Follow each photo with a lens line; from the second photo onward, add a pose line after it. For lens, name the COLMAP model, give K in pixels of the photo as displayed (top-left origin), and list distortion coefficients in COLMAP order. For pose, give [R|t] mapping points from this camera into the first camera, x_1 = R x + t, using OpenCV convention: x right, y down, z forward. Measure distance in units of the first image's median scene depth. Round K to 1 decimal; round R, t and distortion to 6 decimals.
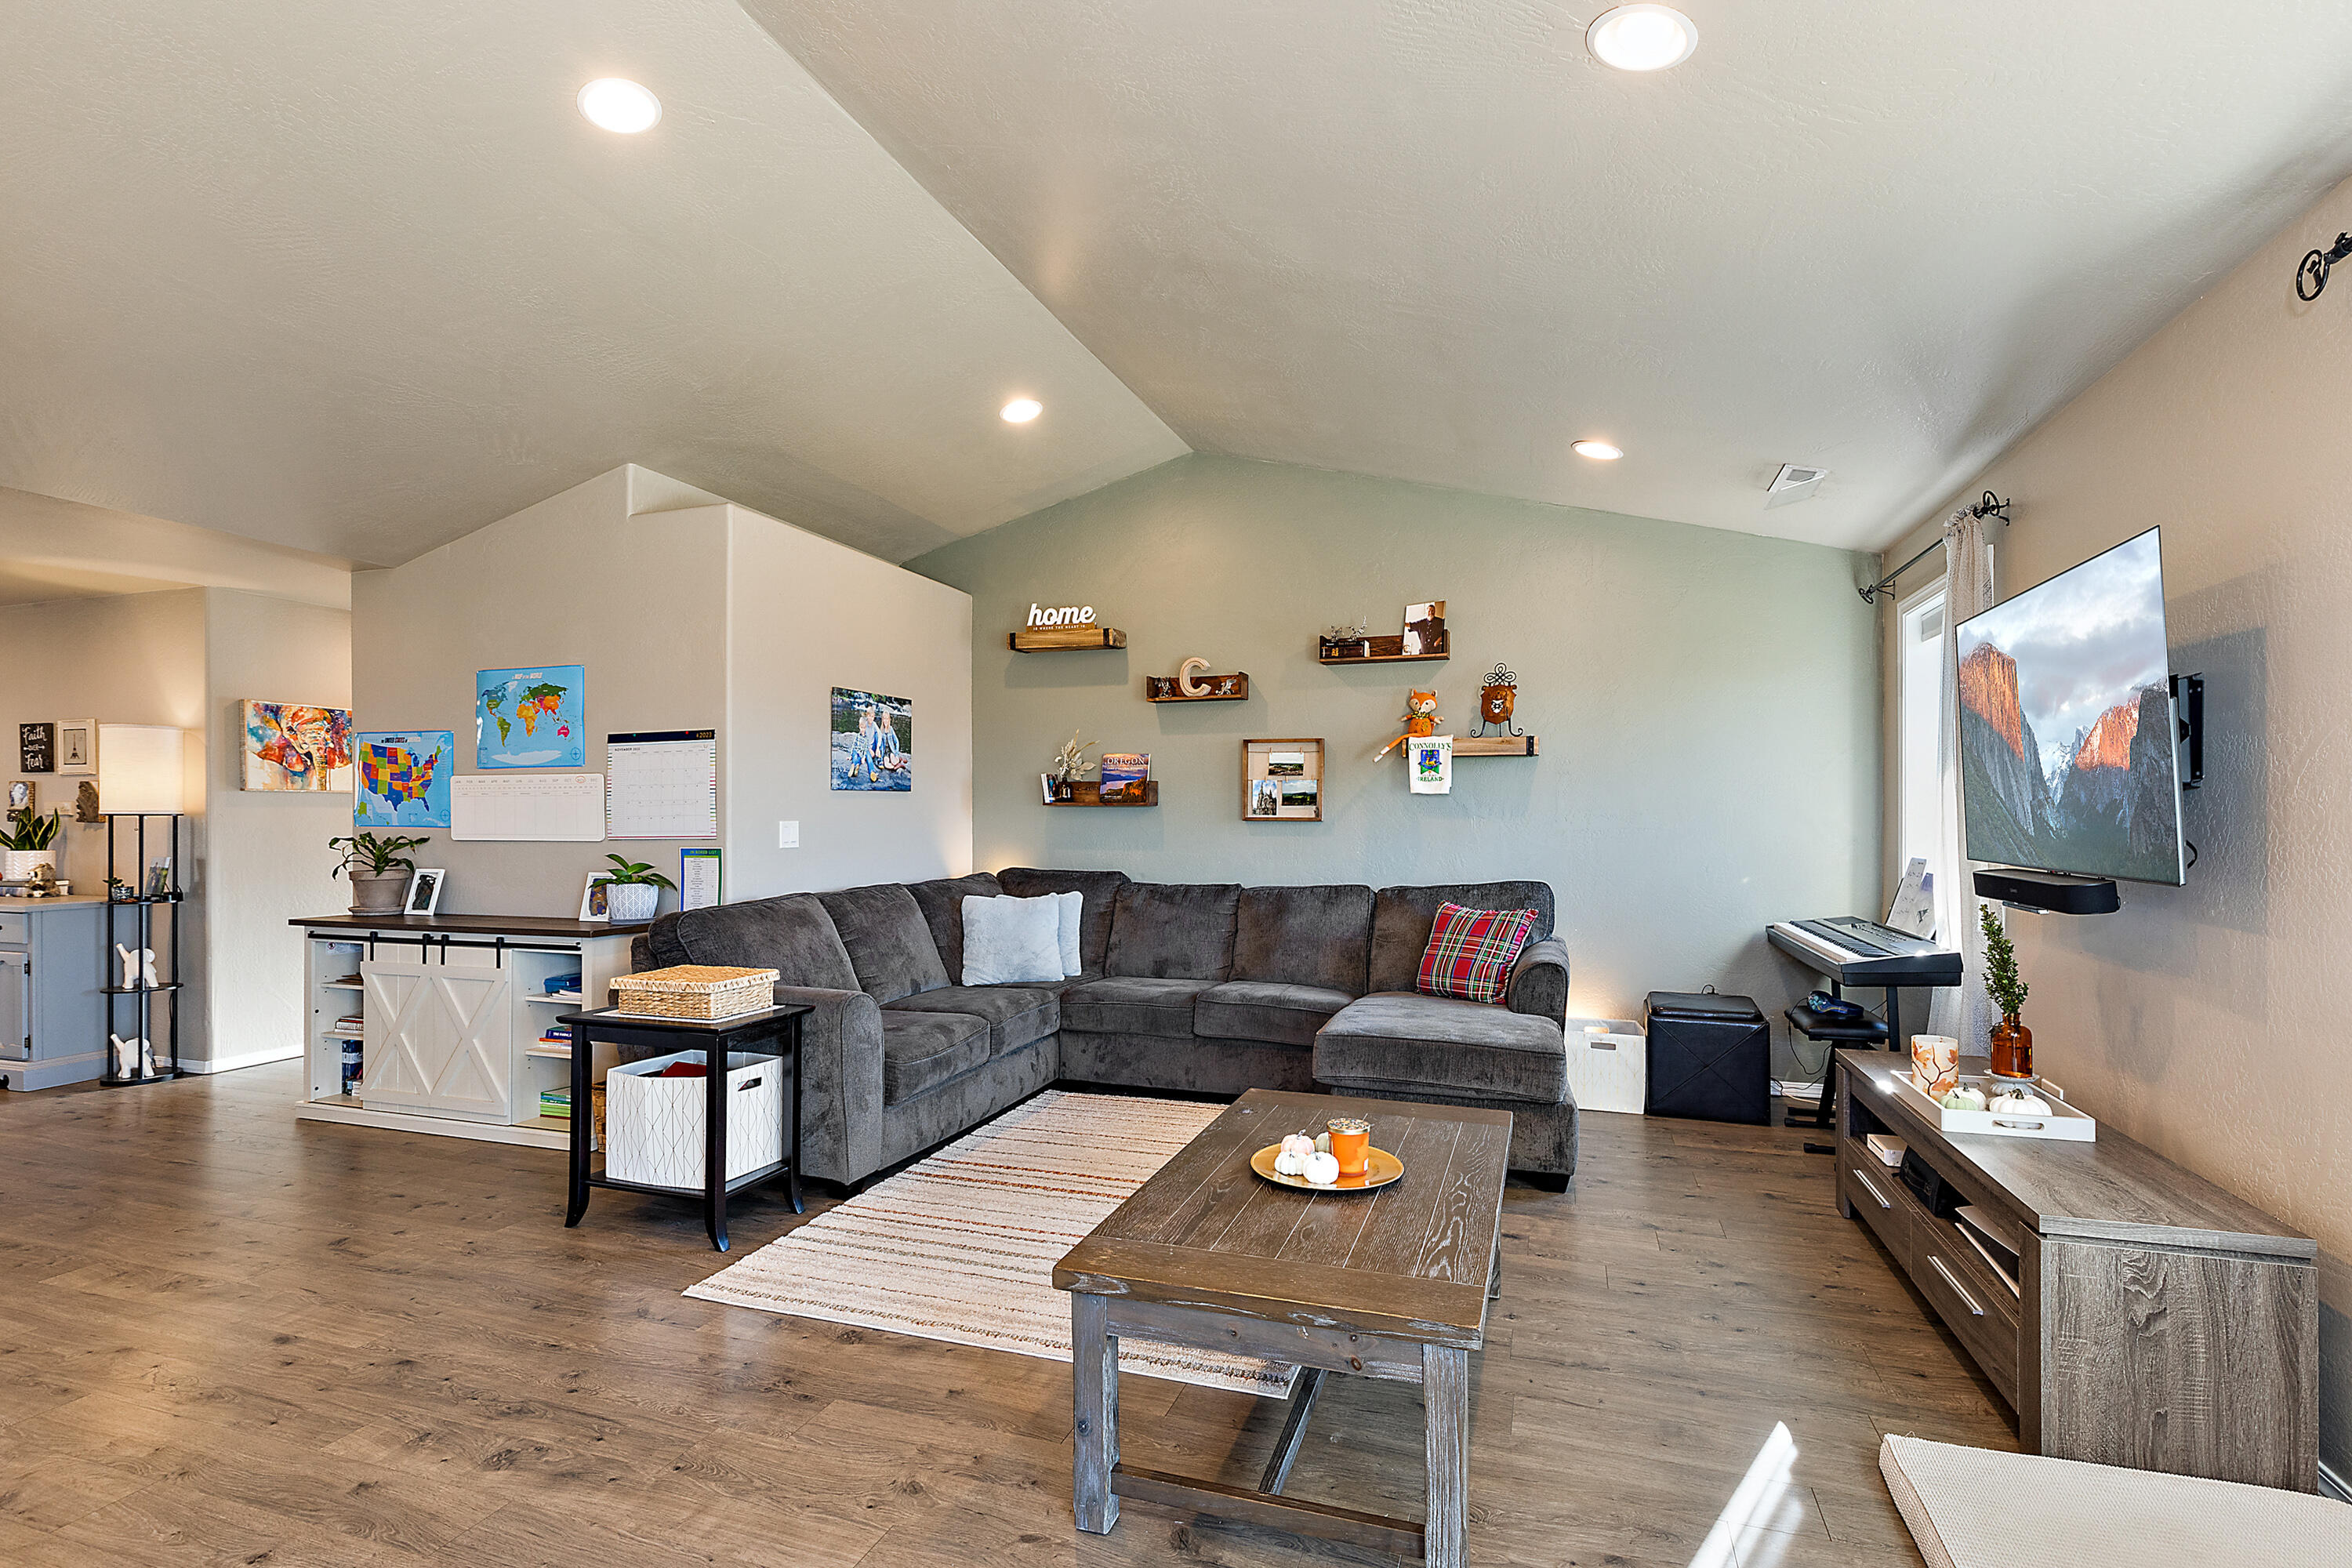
lens RADIAL K [[1095.0, 0, 1199.7], [0, 1095.0, 814.3], [0, 0, 1]] dist [0.001724, -0.000012]
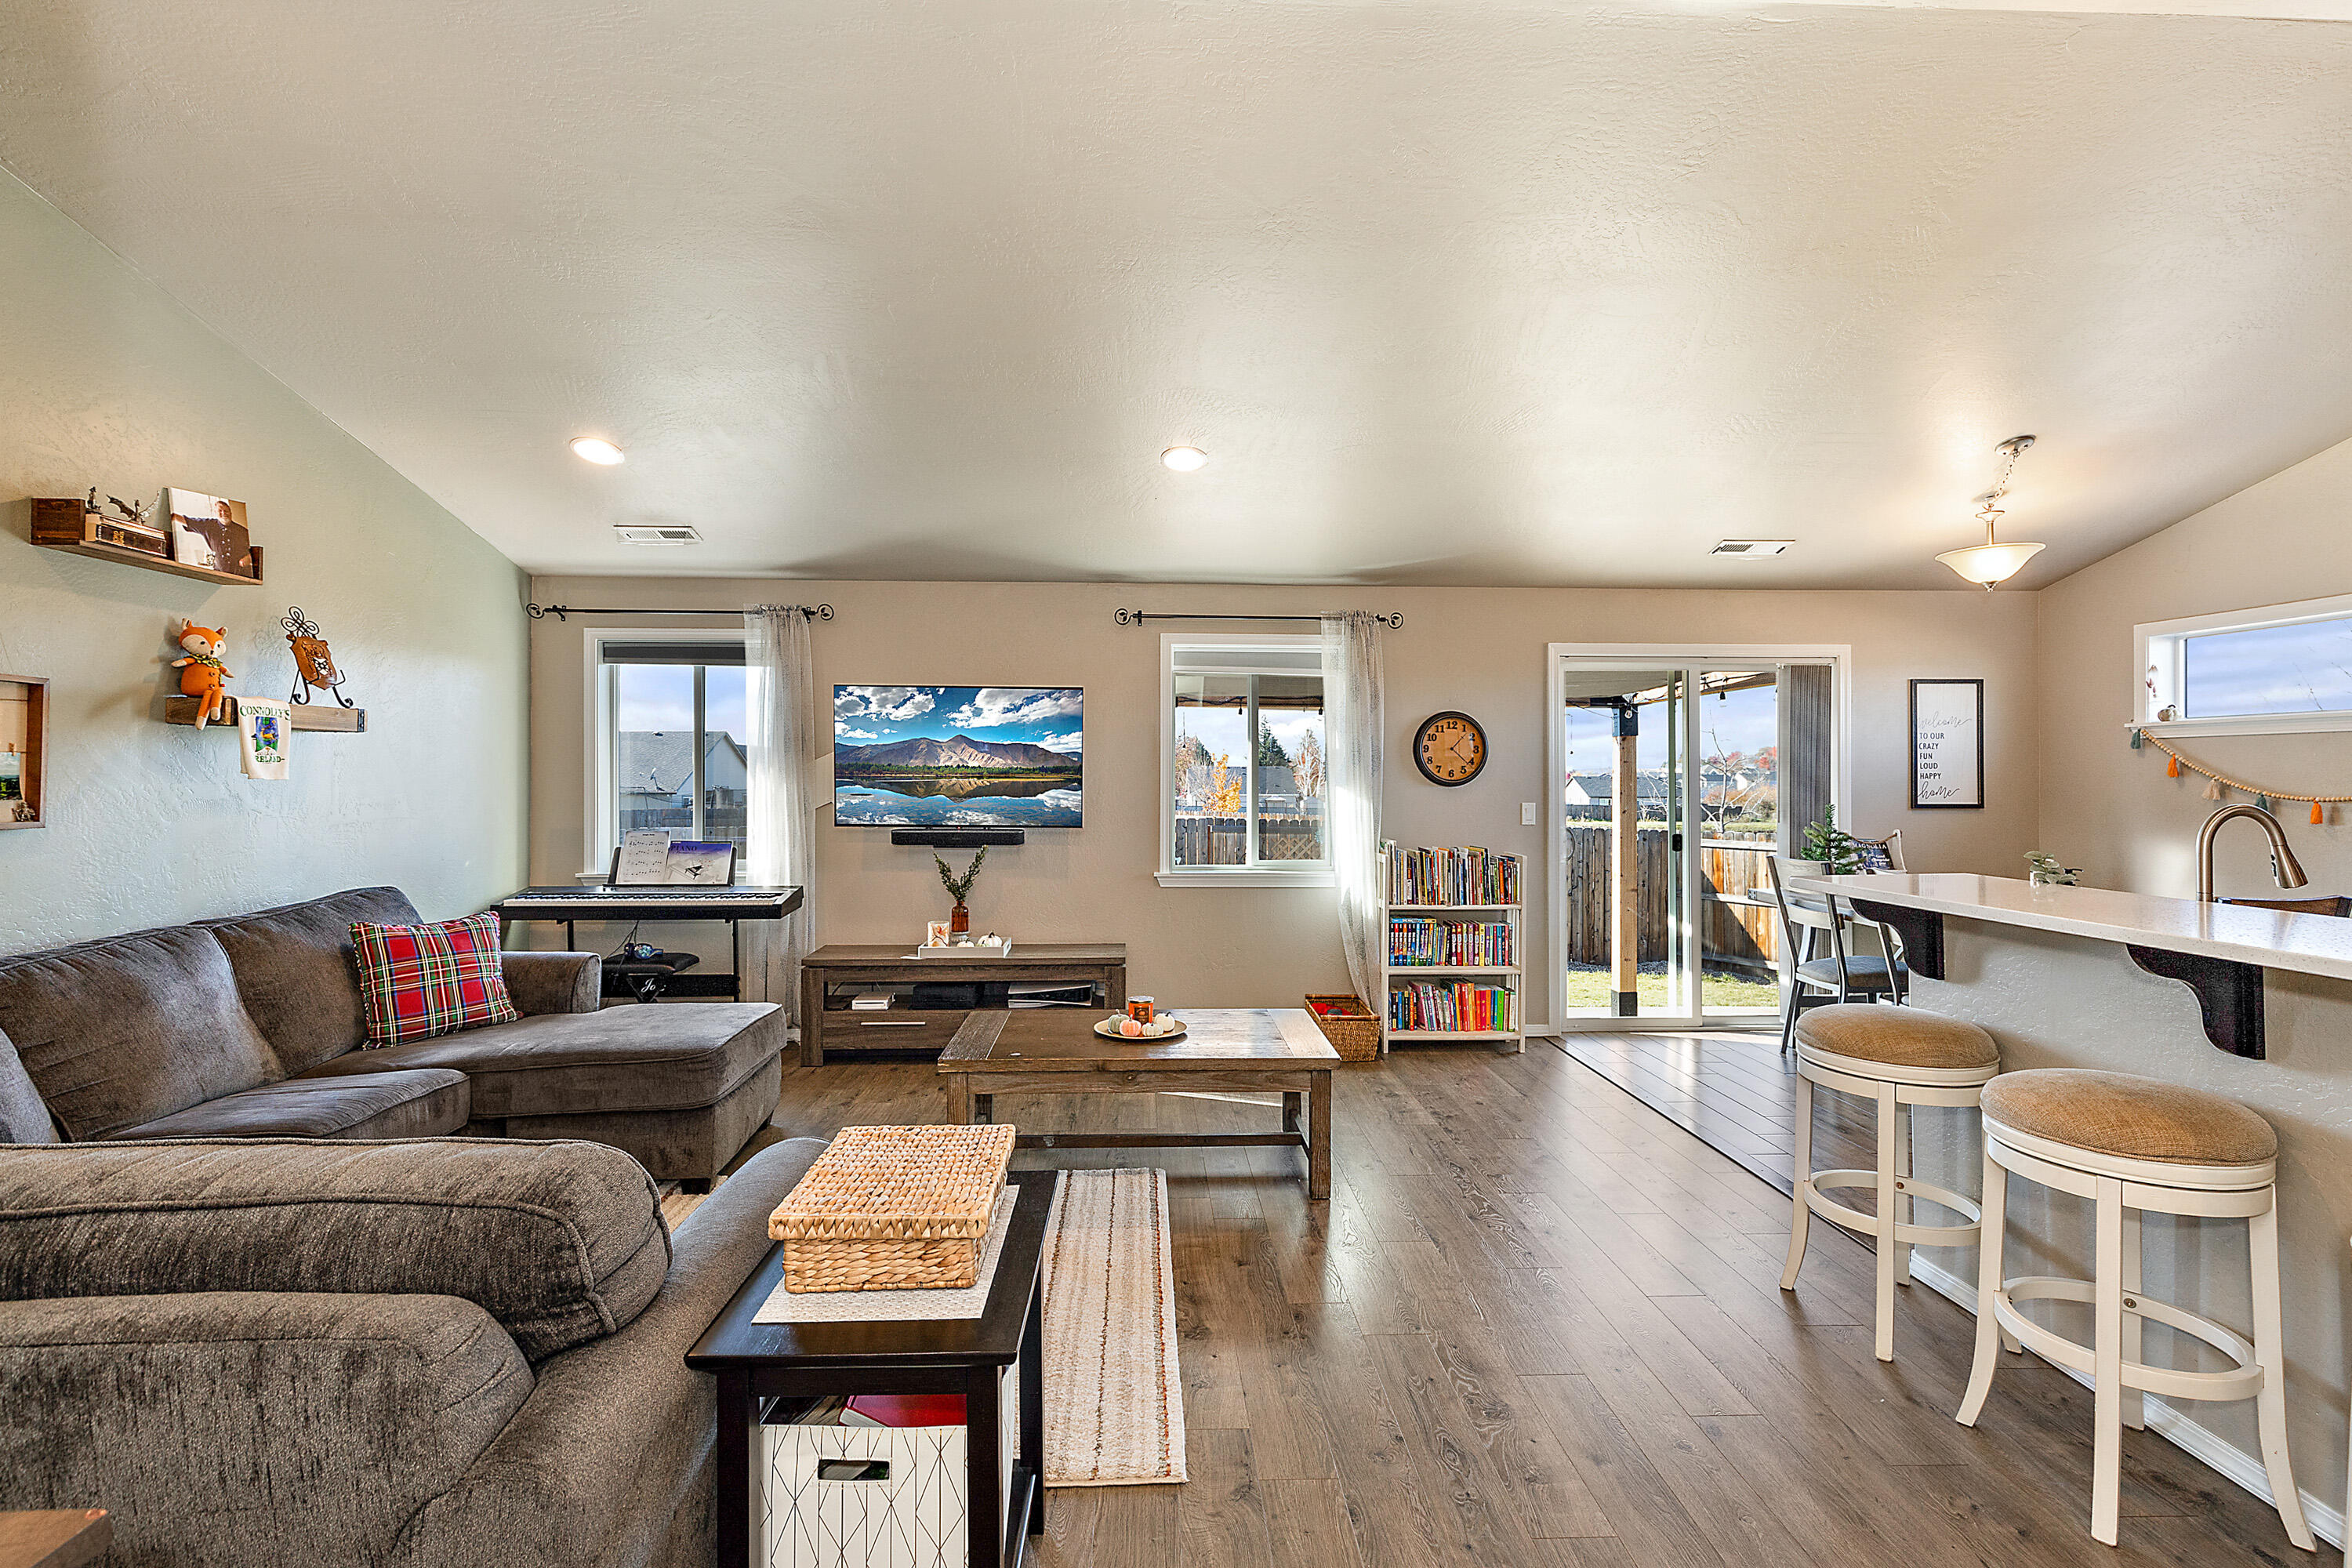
lens RADIAL K [[1062.5, 0, 1173.9], [0, 1062.5, 767.4], [0, 0, 1]] dist [0.006669, -0.000279]
pose [[-0.353414, 0.007503, 0.935437, -0.662715], [-0.002857, 0.999955, -0.009100, -0.023378], [-0.935463, -0.005888, -0.353376, 0.731173]]
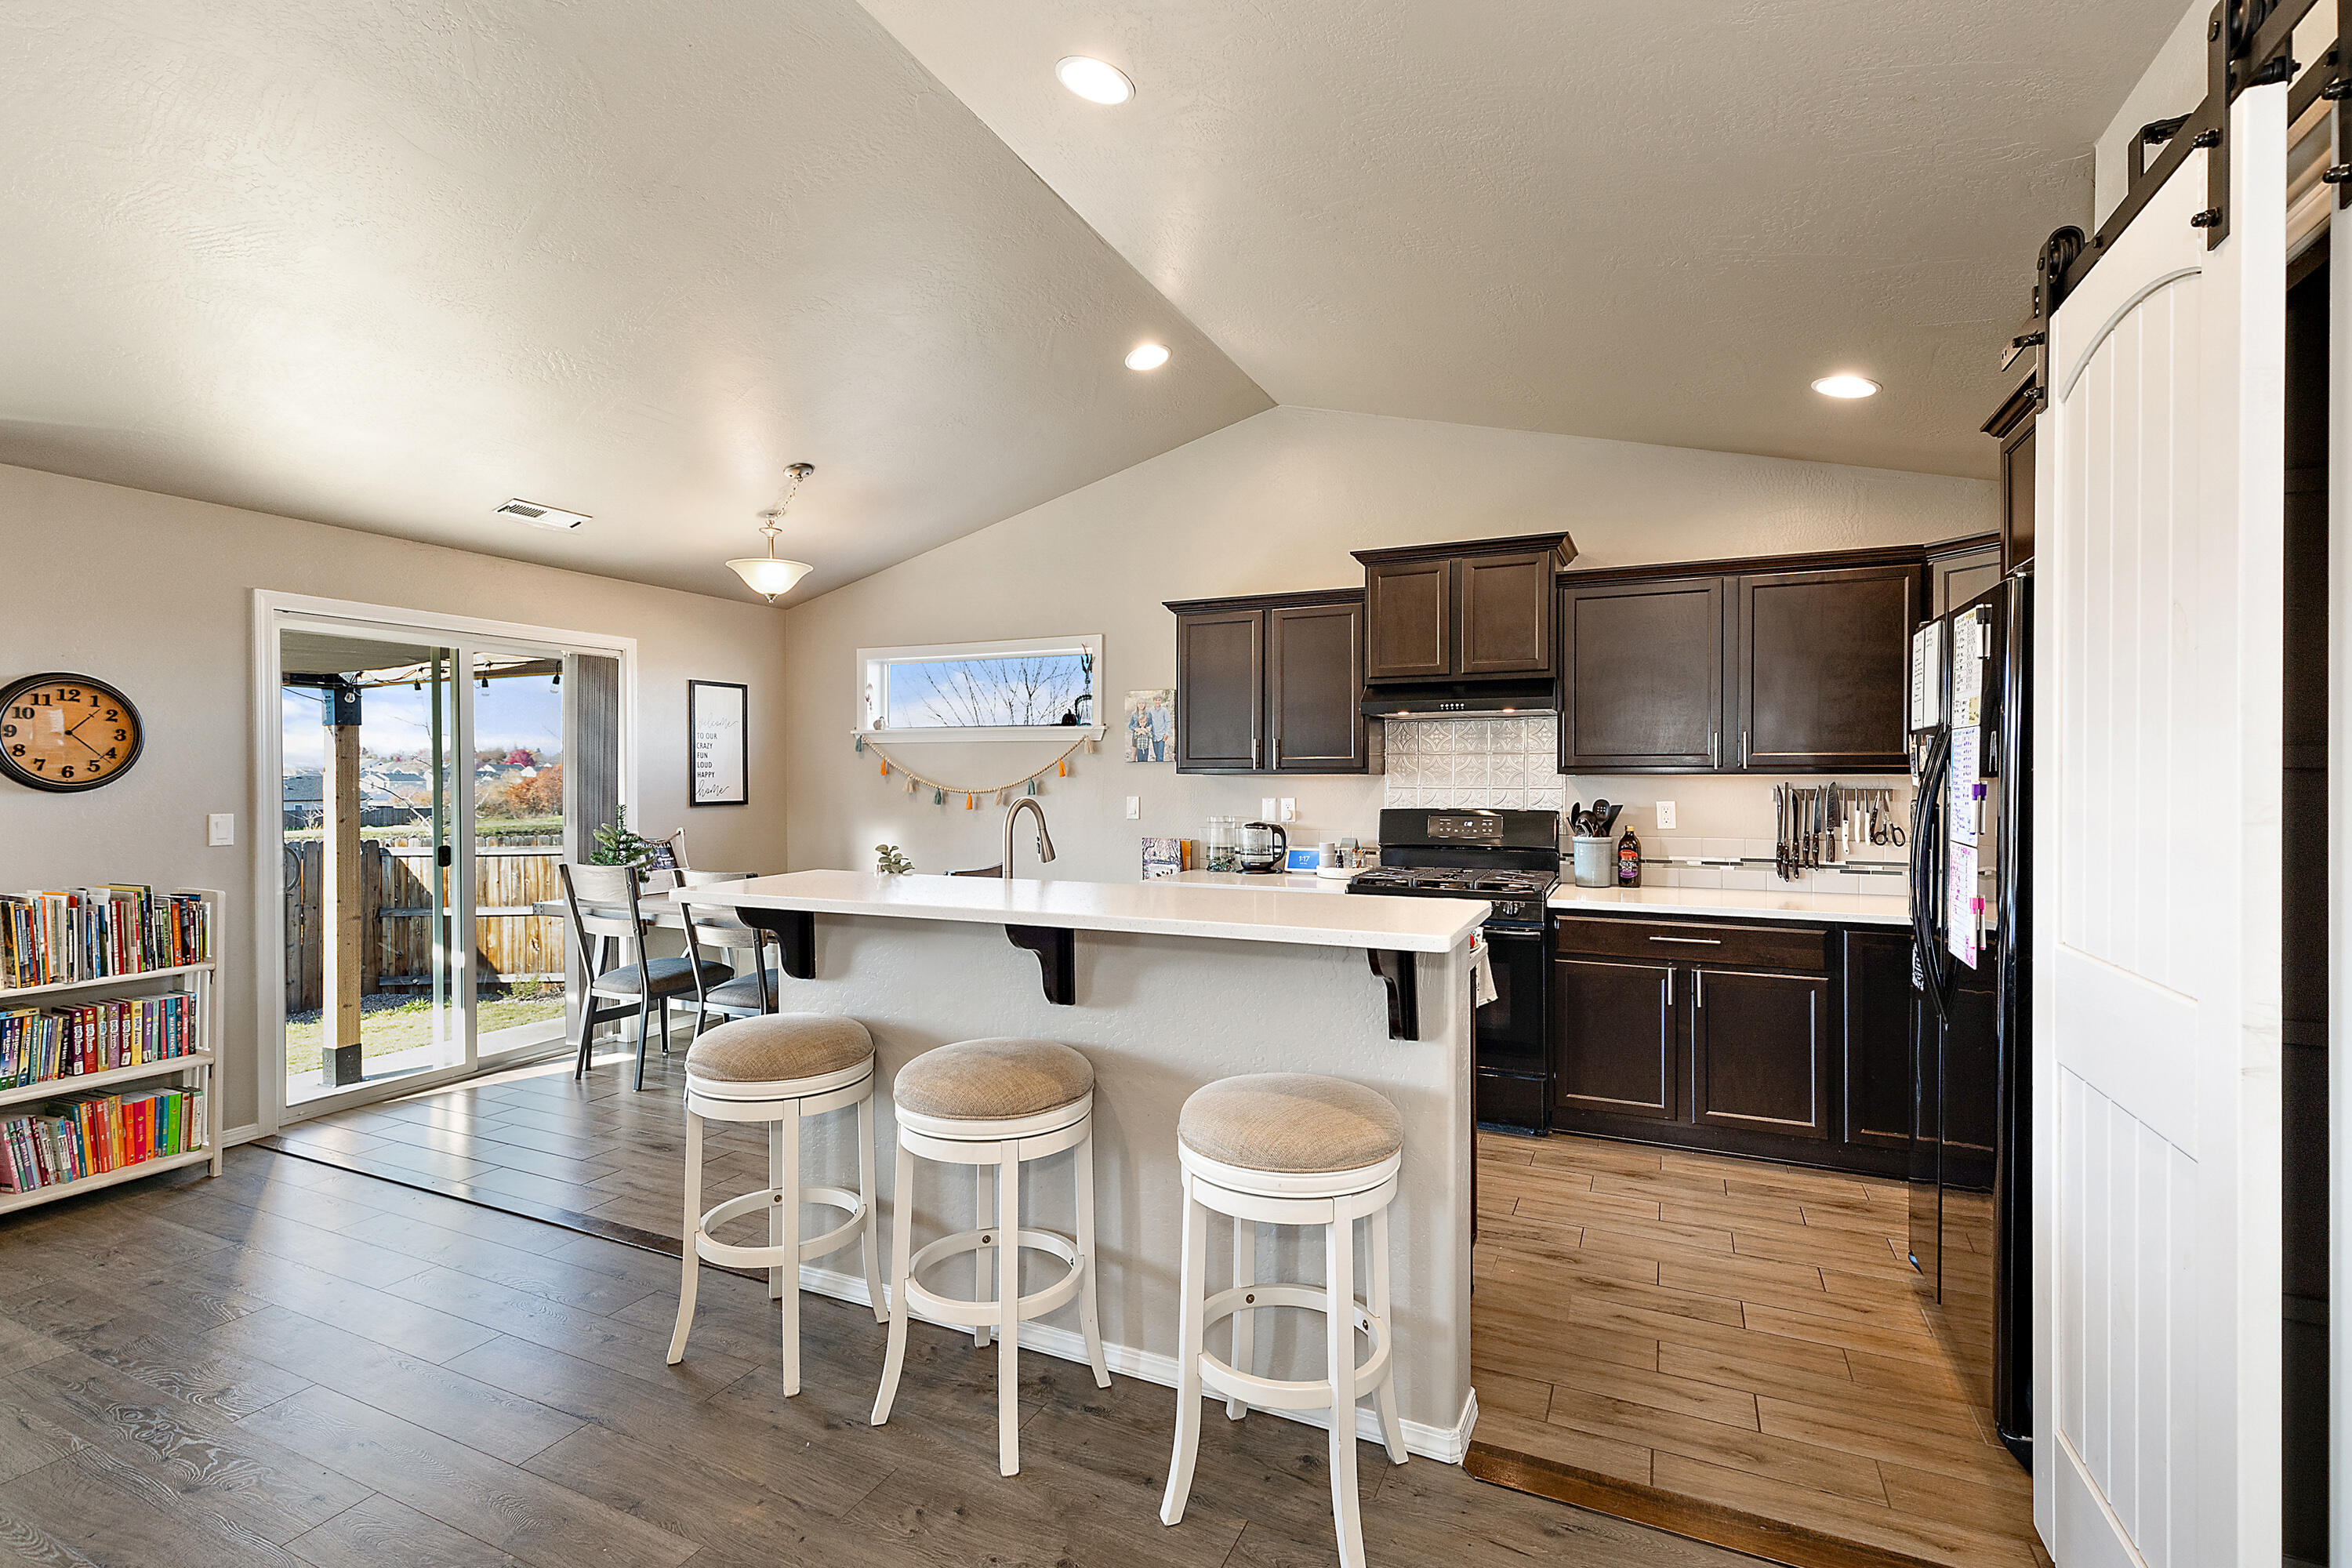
lens RADIAL K [[1063.2, 0, 1176.0], [0, 1063.2, 784.0], [0, 0, 1]] dist [0.003461, 0.000463]
pose [[-0.994112, 0.000865, 0.108353, -0.525998], [0.001579, 0.999978, 0.006503, -0.023378], [-0.108345, 0.006635, -0.994091, 0.686856]]
